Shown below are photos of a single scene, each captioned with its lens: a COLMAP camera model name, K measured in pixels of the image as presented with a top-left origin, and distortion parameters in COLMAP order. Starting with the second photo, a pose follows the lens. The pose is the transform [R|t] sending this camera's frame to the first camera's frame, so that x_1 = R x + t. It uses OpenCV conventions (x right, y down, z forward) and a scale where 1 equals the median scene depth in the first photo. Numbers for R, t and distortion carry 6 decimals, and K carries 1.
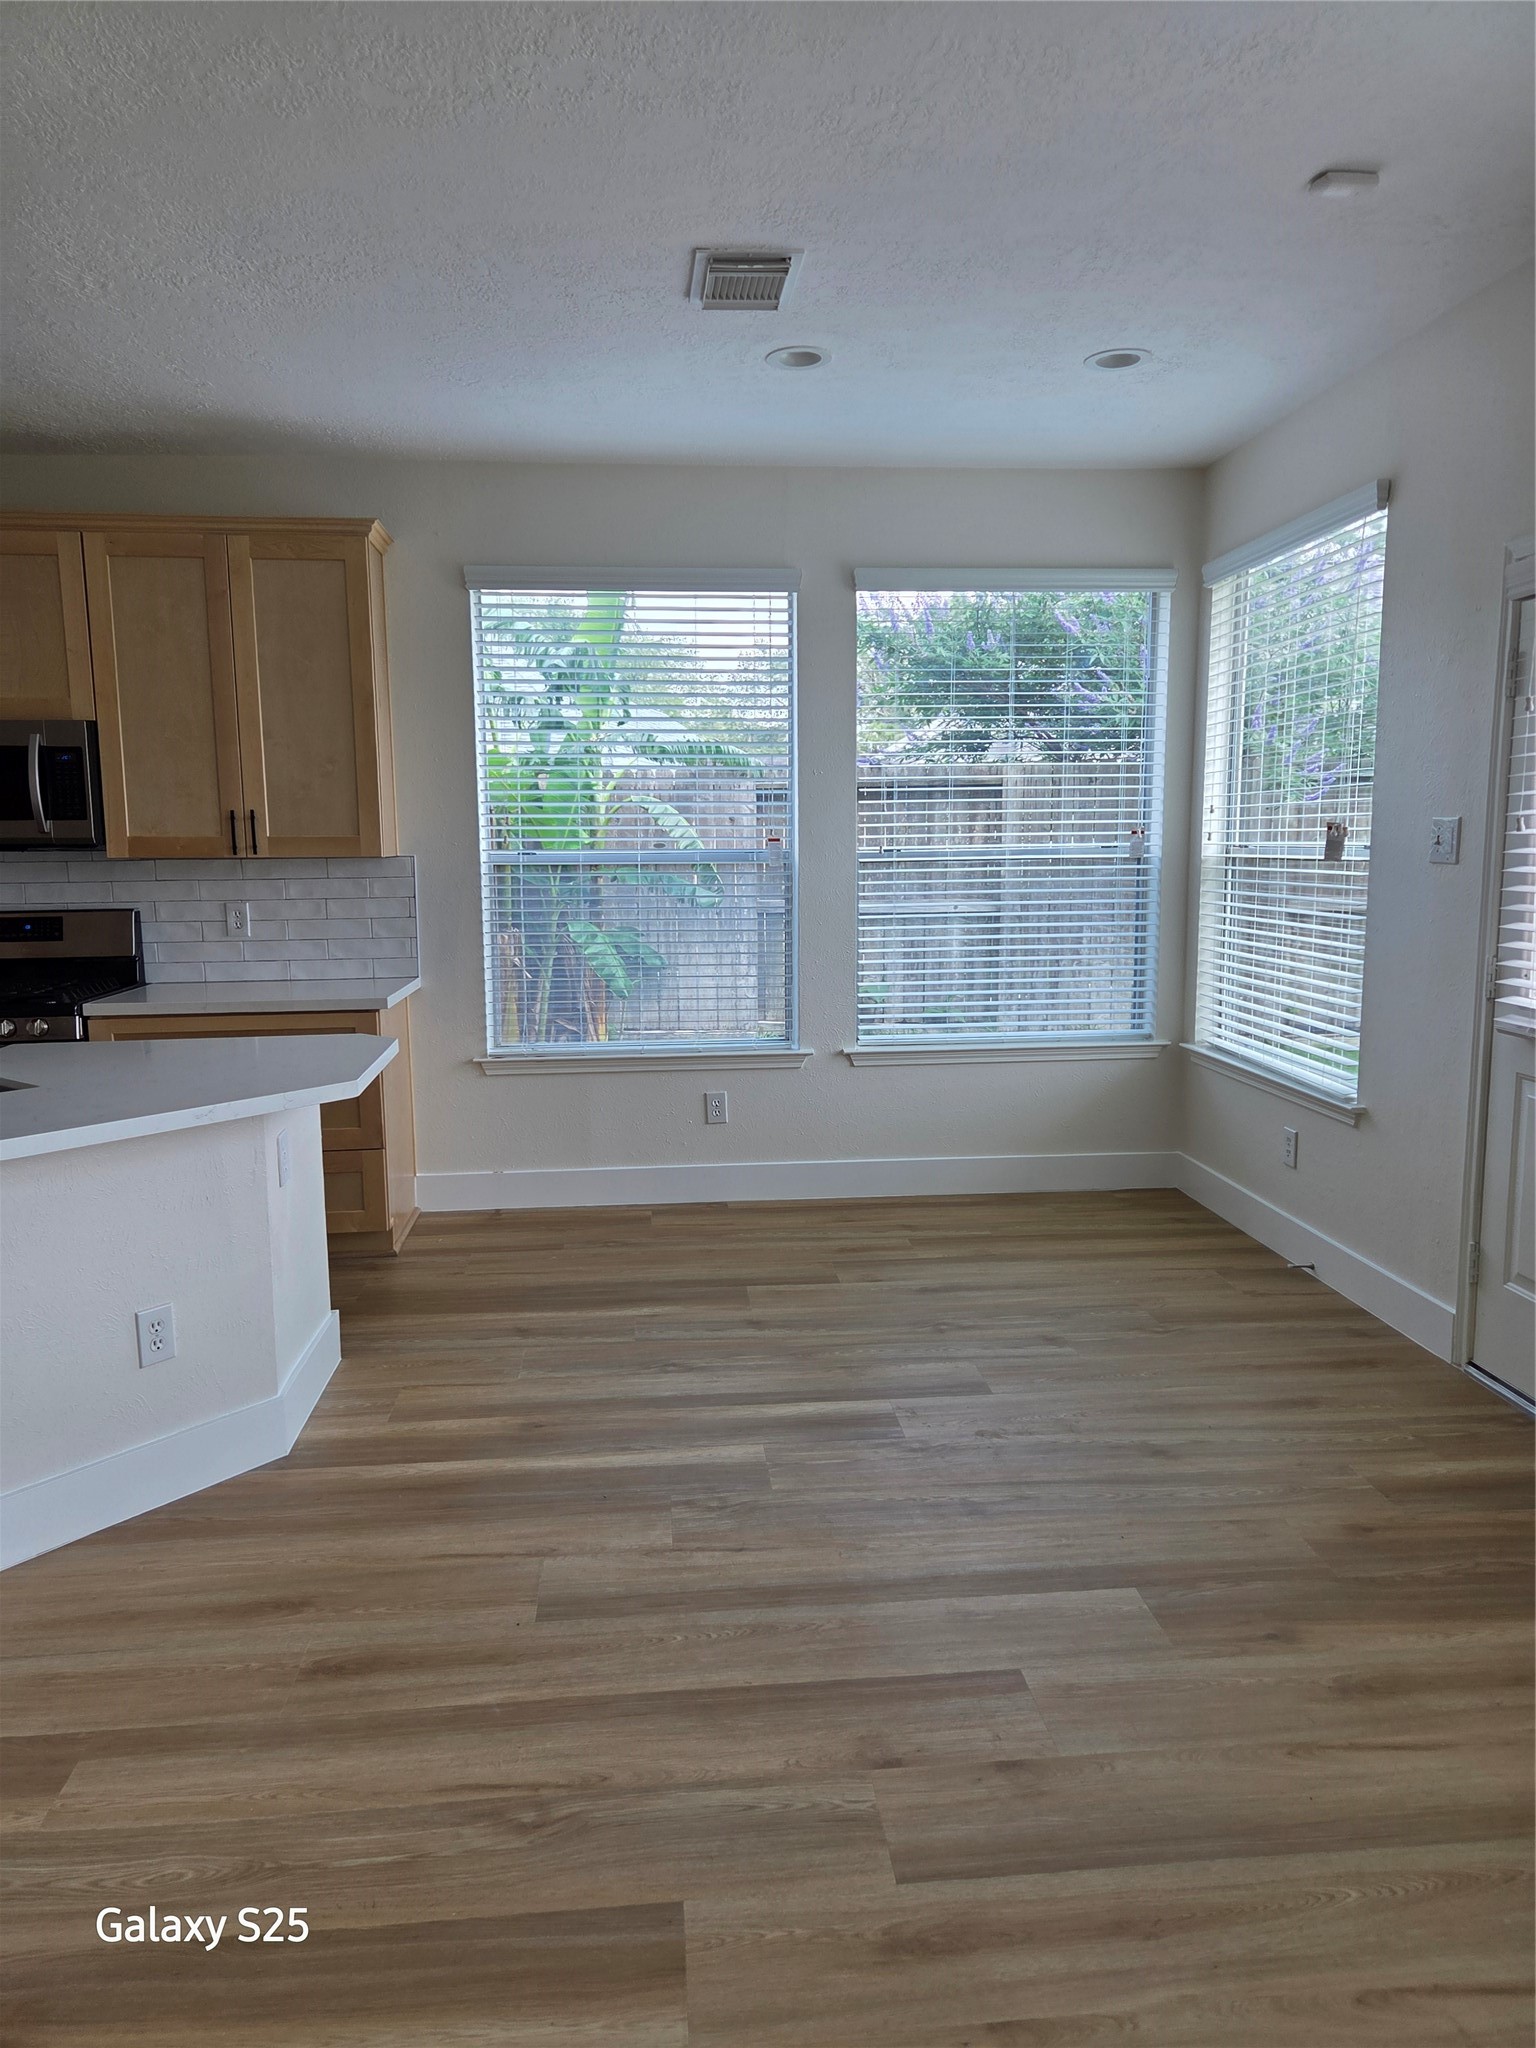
lens RADIAL K [[1363.6, 0, 762.9], [0, 1363.6, 1022.6], [0, 0, 1]] dist [0.074468, -0.052401]
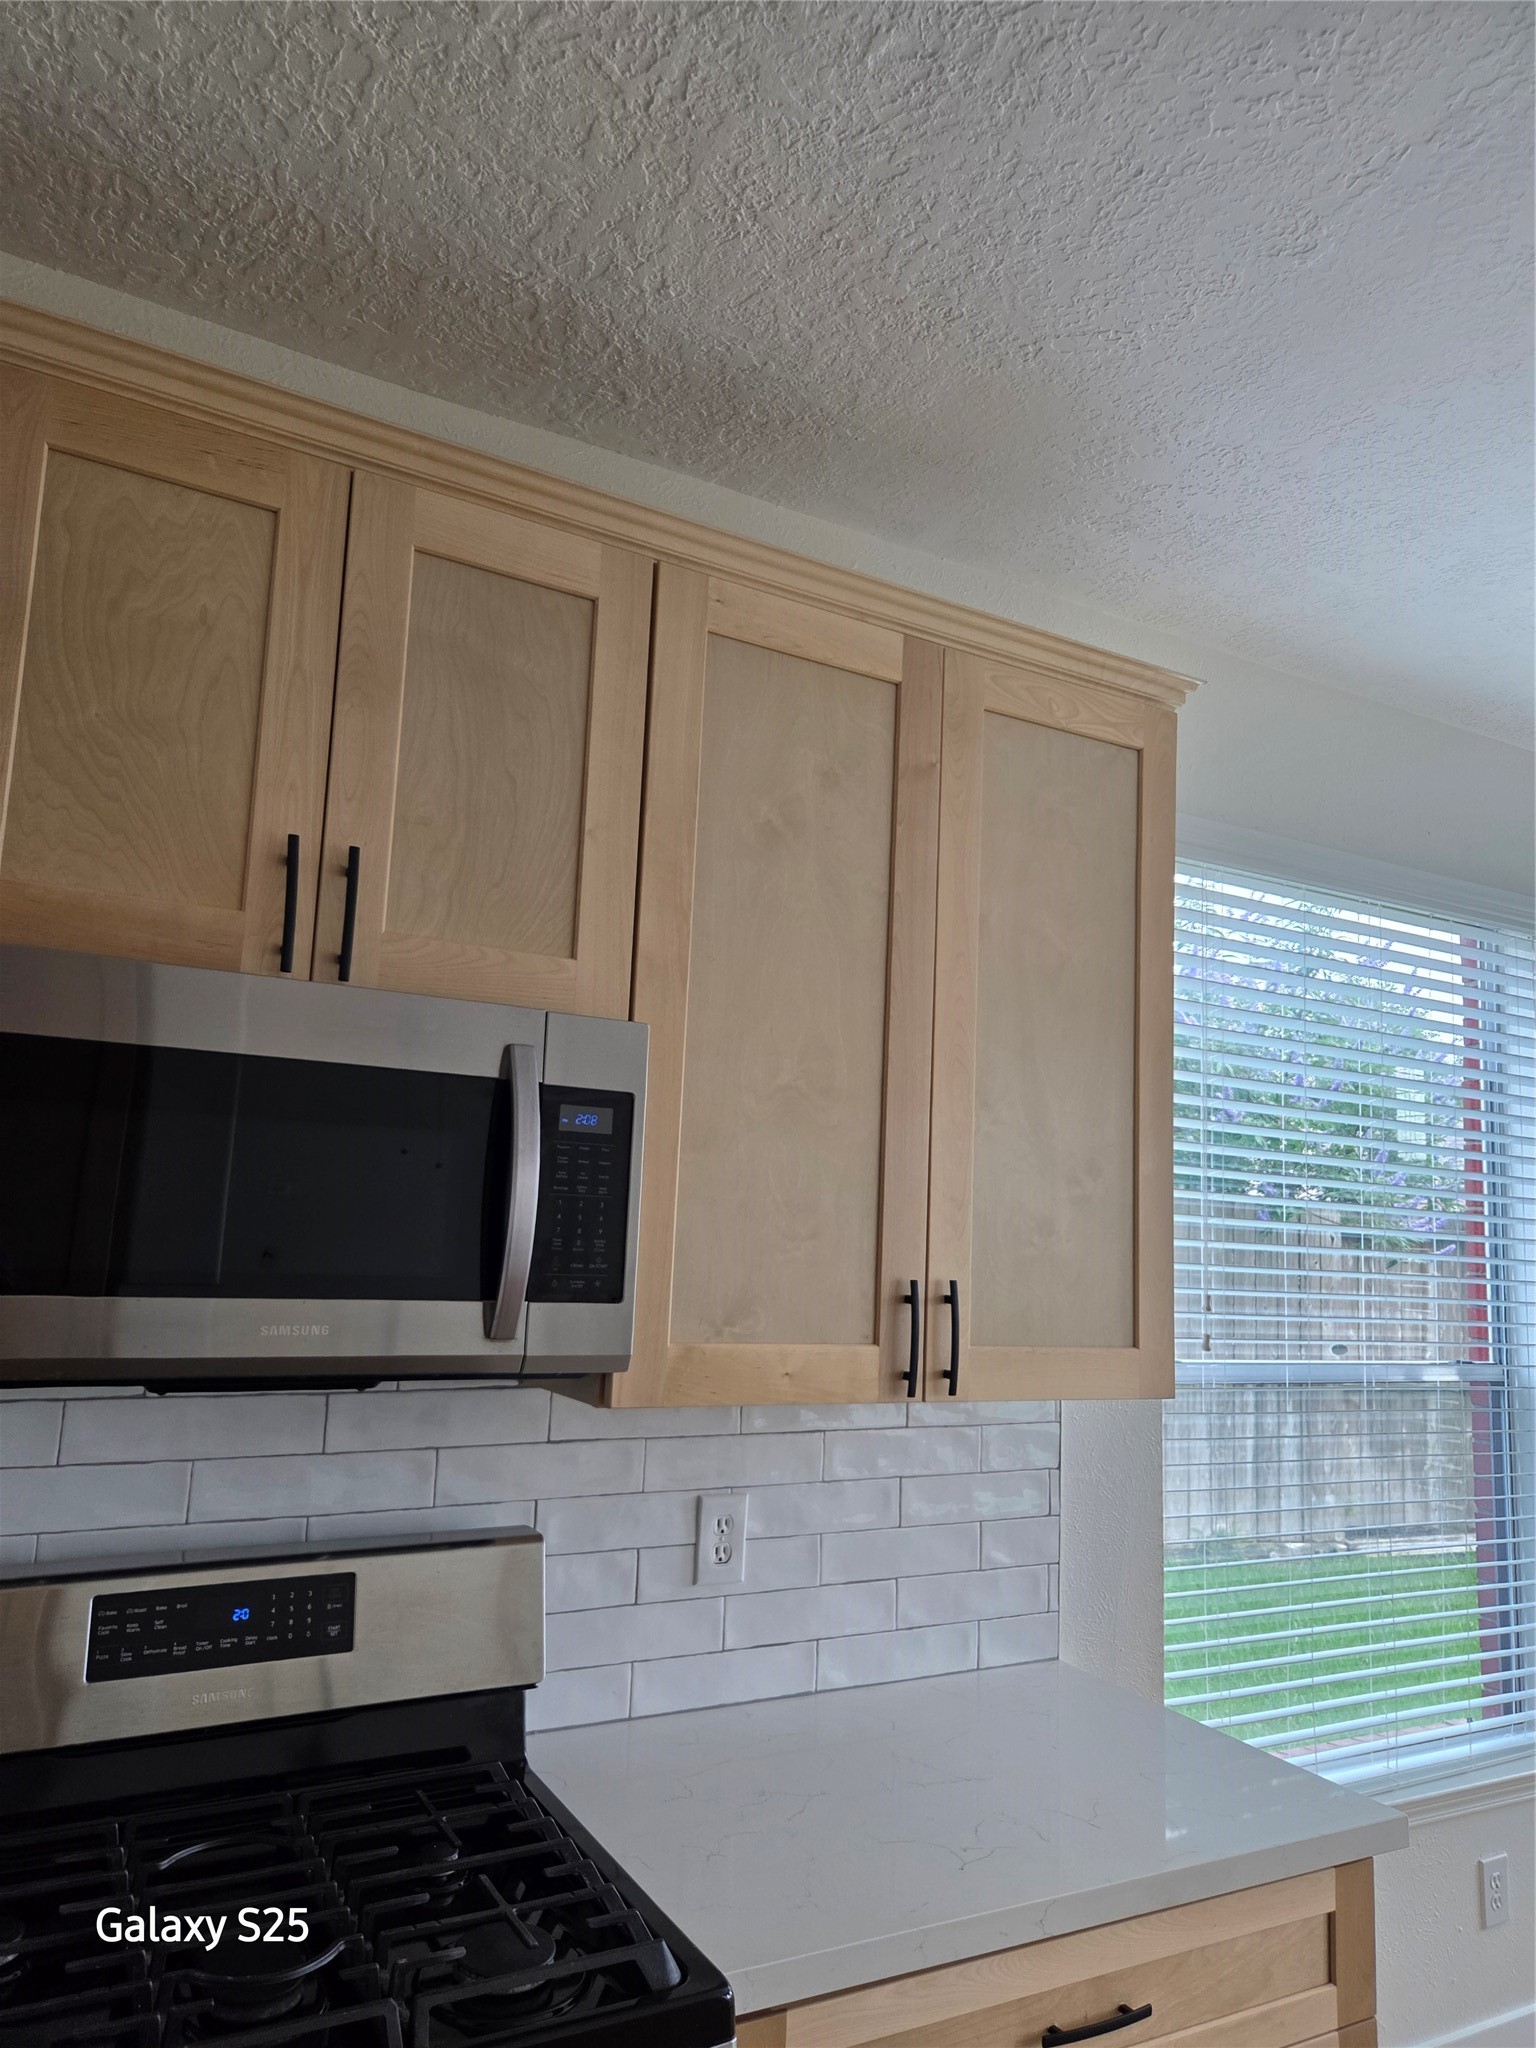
lens RADIAL K [[1363.6, 0, 762.9], [0, 1363.6, 1022.6], [0, 0, 1]] dist [0.074468, -0.052401]
pose [[0.912065, 0.115485, 0.393448, -0.596827], [-0.005569, 0.962921, -0.269727, -0.121899], [-0.410009, 0.243817, 0.878889, 0.673897]]
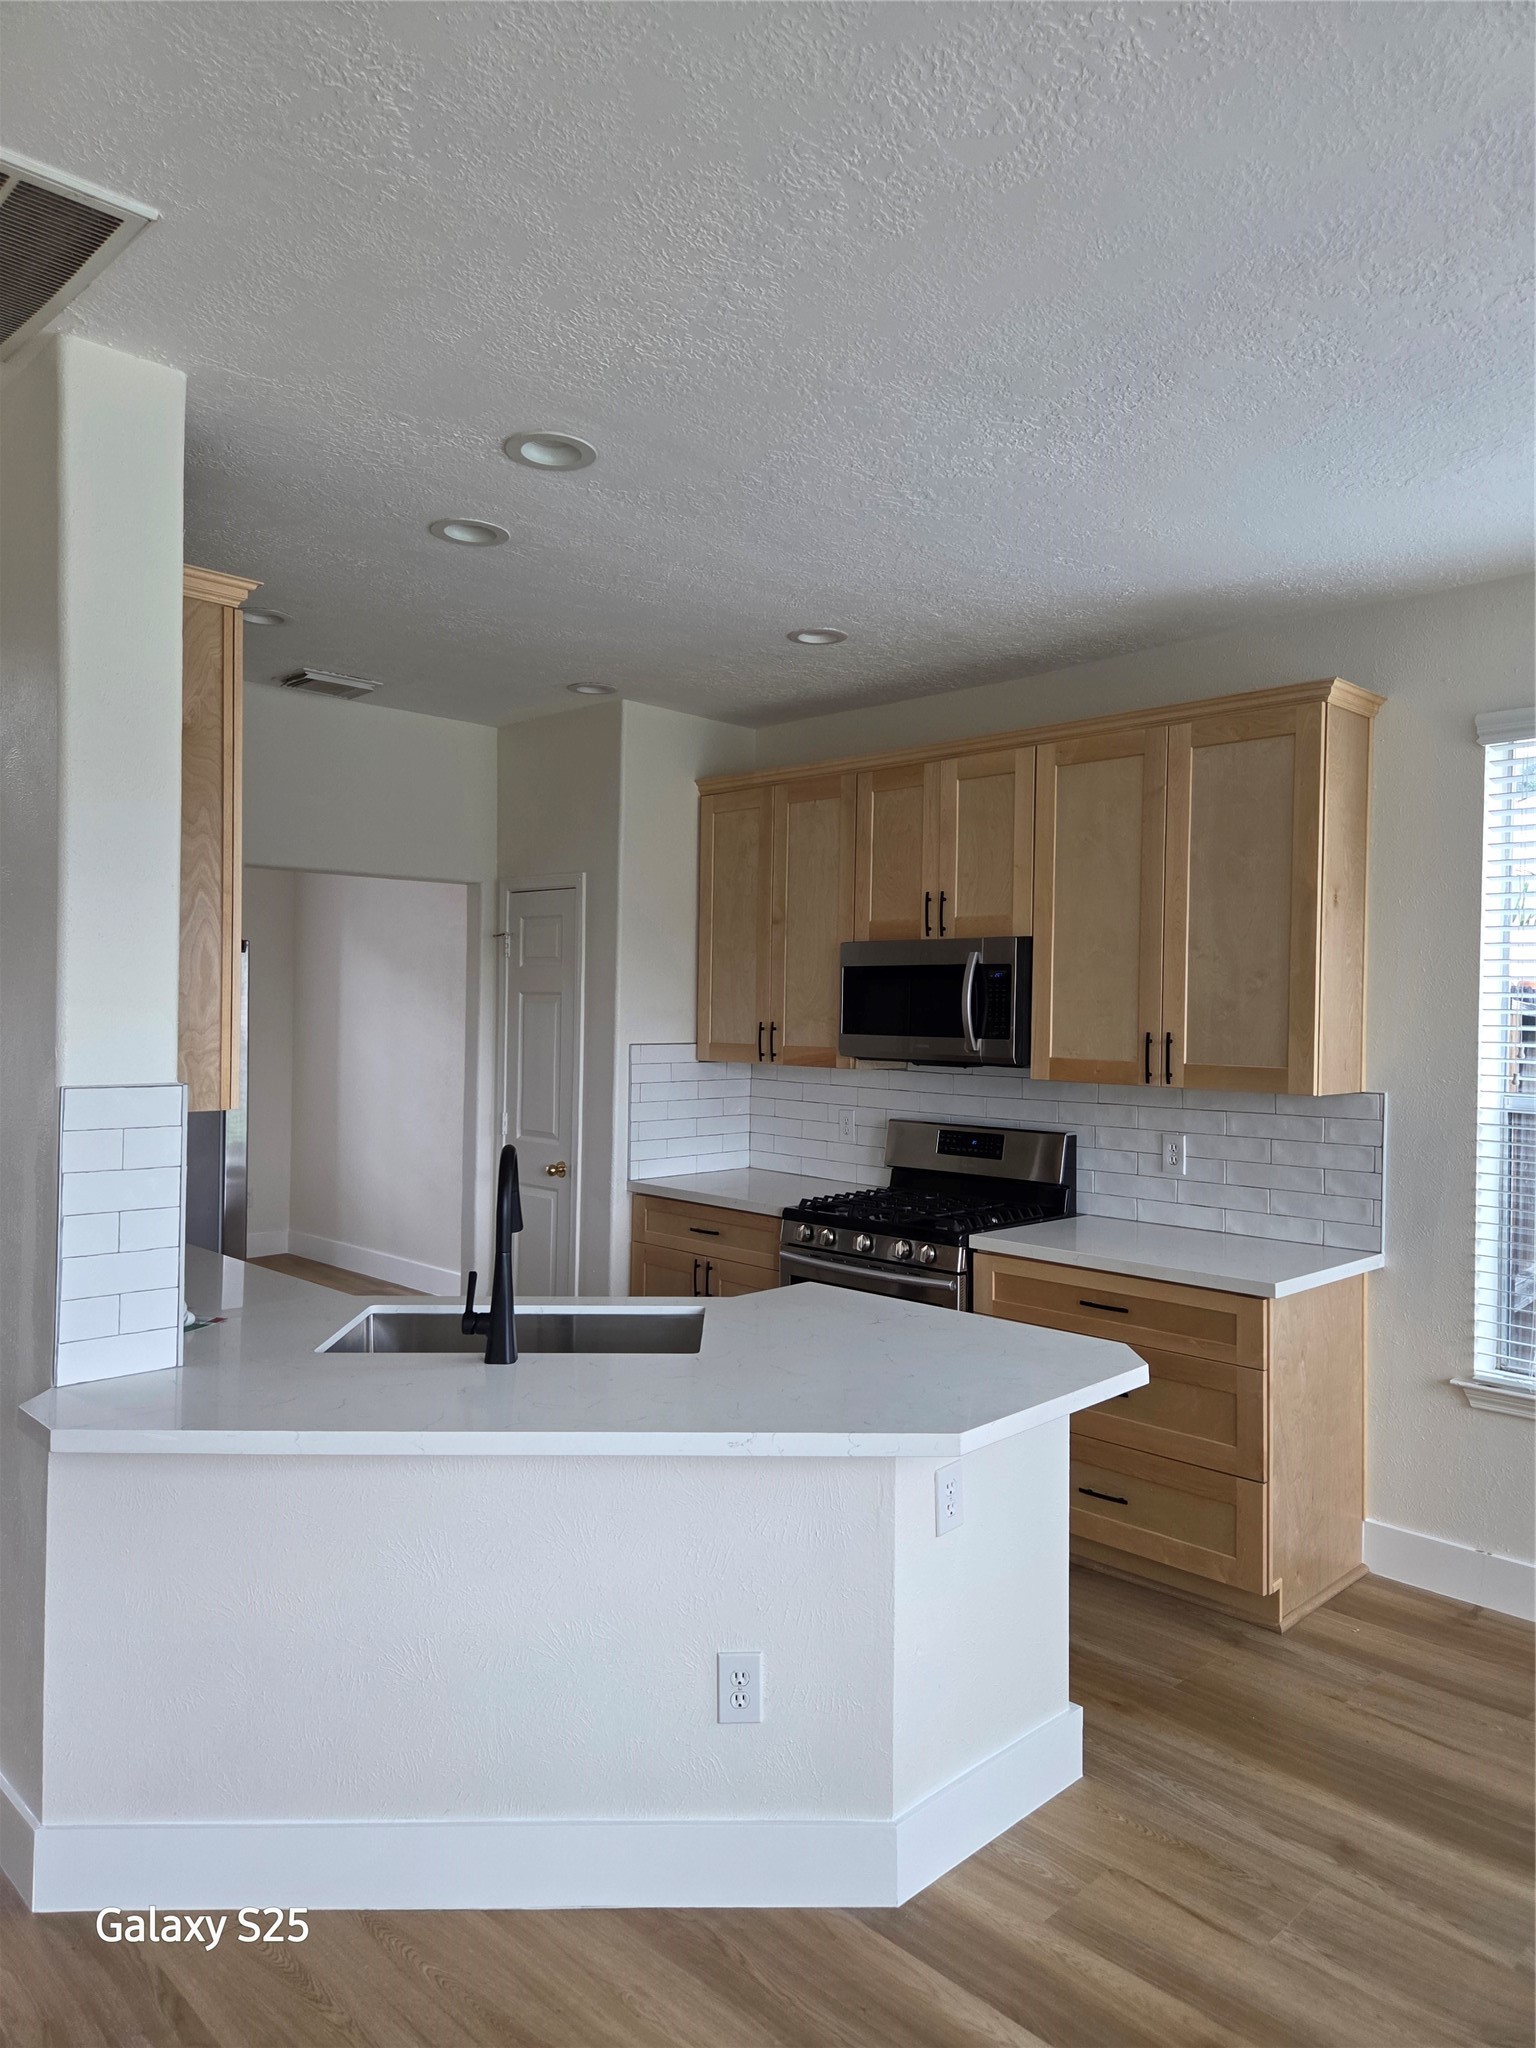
lens RADIAL K [[1379.4, 0, 768.4], [0, 1379.4, 1012.6], [0, 0, 1]] dist [0.065438, -0.048160]
pose [[0.642654, 0.022323, -0.765831, 0.129799], [-0.124201, 0.989389, -0.075384, -0.072044], [0.756023, 0.143563, 0.638607, 0.266222]]
